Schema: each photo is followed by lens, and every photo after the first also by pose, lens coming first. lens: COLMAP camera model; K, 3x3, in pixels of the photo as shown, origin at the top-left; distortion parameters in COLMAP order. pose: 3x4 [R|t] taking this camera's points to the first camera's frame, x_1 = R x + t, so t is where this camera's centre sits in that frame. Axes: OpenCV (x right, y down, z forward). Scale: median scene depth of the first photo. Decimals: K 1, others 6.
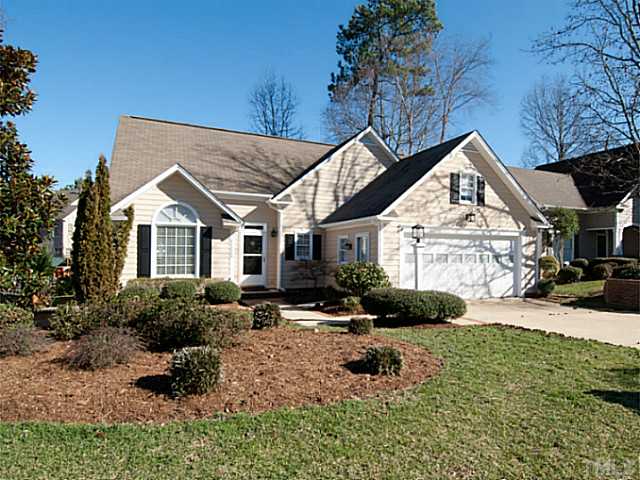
lens RADIAL K [[347.2, 0, 320.0], [0, 347.2, 240.0], [0, 0, 1]] dist [0.044054, 0.000177]
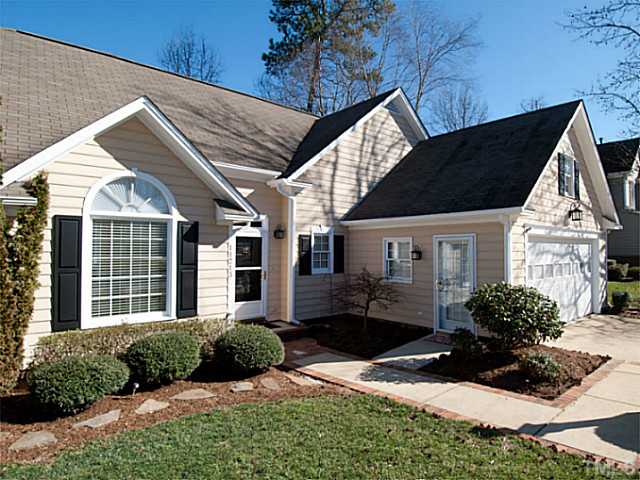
lens RADIAL K [[366.7, 0, 320.0], [0, 366.7, 227.9], [0, 0, 1]] dist [-0.003384, -0.000713]
pose [[0.954575, 0.009542, 0.297817, -0.267056], [-0.002116, 0.999679, -0.025247, -0.012752], [-0.297963, 0.023470, 0.954289, 0.349553]]
